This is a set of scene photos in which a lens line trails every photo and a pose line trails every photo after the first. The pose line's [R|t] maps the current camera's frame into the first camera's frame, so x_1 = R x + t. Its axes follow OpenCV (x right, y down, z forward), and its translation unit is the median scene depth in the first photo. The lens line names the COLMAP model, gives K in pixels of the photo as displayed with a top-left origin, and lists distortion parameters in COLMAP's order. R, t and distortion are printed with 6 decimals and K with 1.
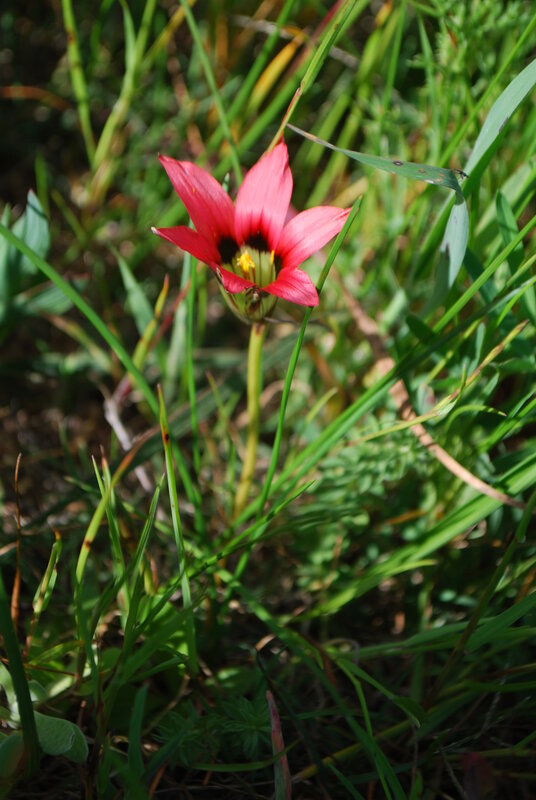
lens RADIAL K [[1431.5, 0, 268.0], [0, 1431.5, 400.0], [0, 0, 1]] dist [0.015764, 0.018925]
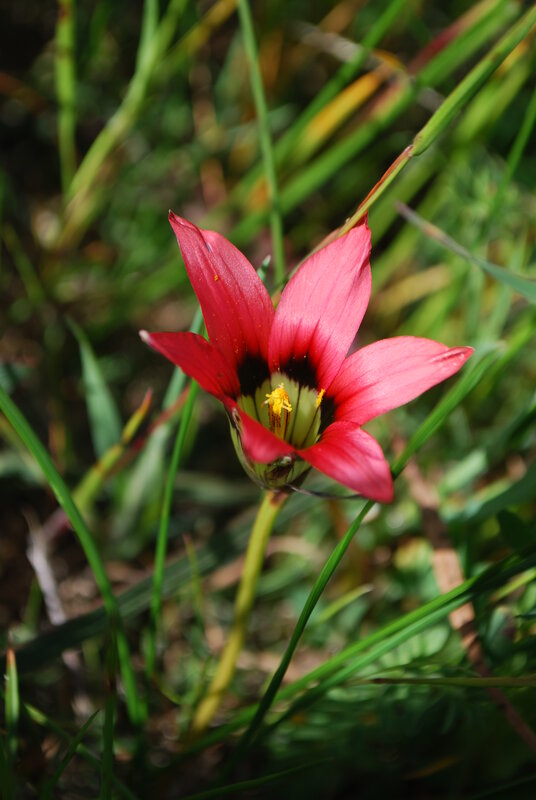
lens RADIAL K [[1431.5, 0, 268.0], [0, 1431.5, 400.0], [0, 0, 1]] dist [0.015764, 0.018925]
pose [[0.986978, 0.157207, 0.034058, -0.034770], [-0.156578, 0.987455, -0.020412, -0.069252], [-0.036840, 0.014814, 0.999211, 0.306728]]
